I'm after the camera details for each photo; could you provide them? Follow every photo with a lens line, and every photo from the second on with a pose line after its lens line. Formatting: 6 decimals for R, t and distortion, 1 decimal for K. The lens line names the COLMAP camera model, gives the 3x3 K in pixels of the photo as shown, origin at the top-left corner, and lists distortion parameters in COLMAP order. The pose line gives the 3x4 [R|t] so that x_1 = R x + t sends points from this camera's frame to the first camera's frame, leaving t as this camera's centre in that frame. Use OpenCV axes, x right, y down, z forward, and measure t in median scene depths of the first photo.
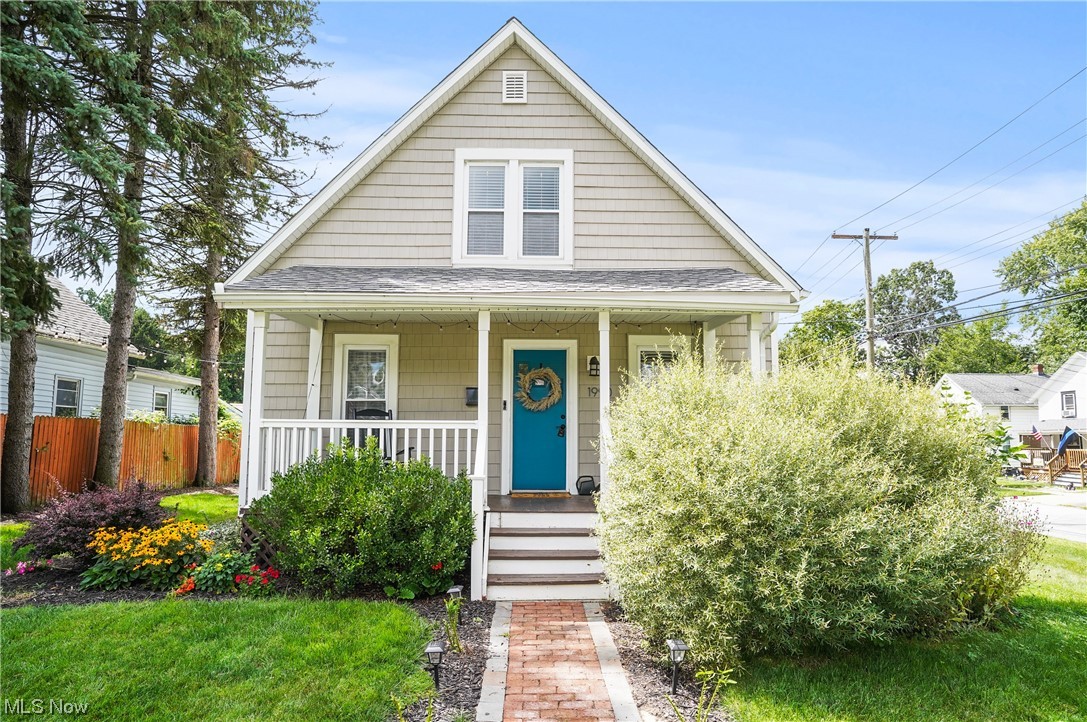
lens RADIAL K [[571.0, 0, 542.2], [0, 571.0, 378.7], [0, 0, 1]] dist [-0.030842, -0.000248]
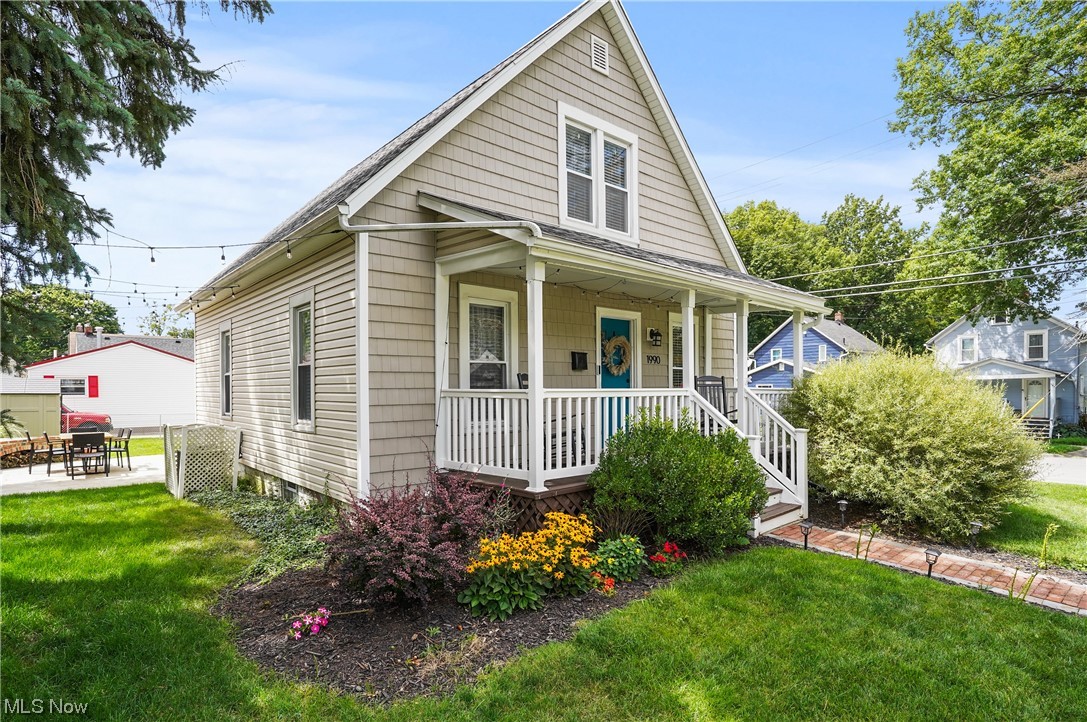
lens RADIAL K [[571.0, 0, 542.2], [0, 571.0, 378.7], [0, 0, 1]] dist [-0.030842, -0.000248]
pose [[0.763177, 0.003111, 0.646182, -0.811812], [-0.058539, 0.996210, 0.064341, 0.000817], [-0.643533, -0.086930, 0.760466, 0.259517]]
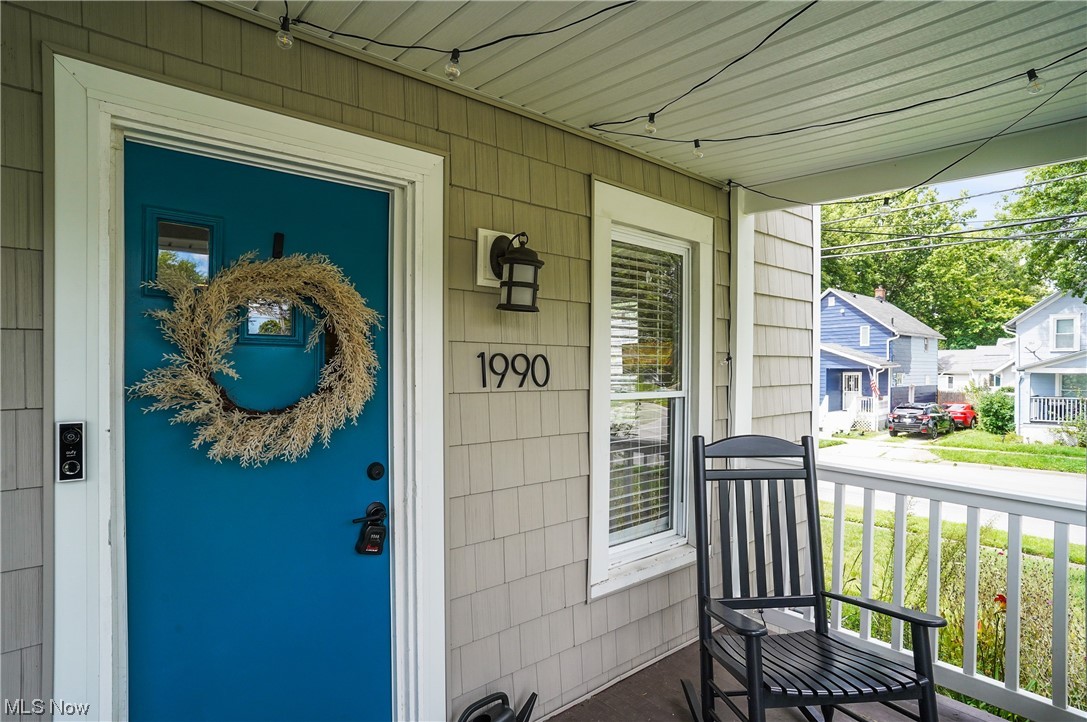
lens RADIAL K [[571.0, 0, 542.2], [0, 571.0, 378.7], [0, 0, 1]] dist [-0.030842, -0.000248]
pose [[0.775355, -0.013428, 0.631383, -0.060341], [-0.063638, 0.993024, 0.099268, -0.000442], [-0.628311, -0.117148, 0.769091, 0.775475]]
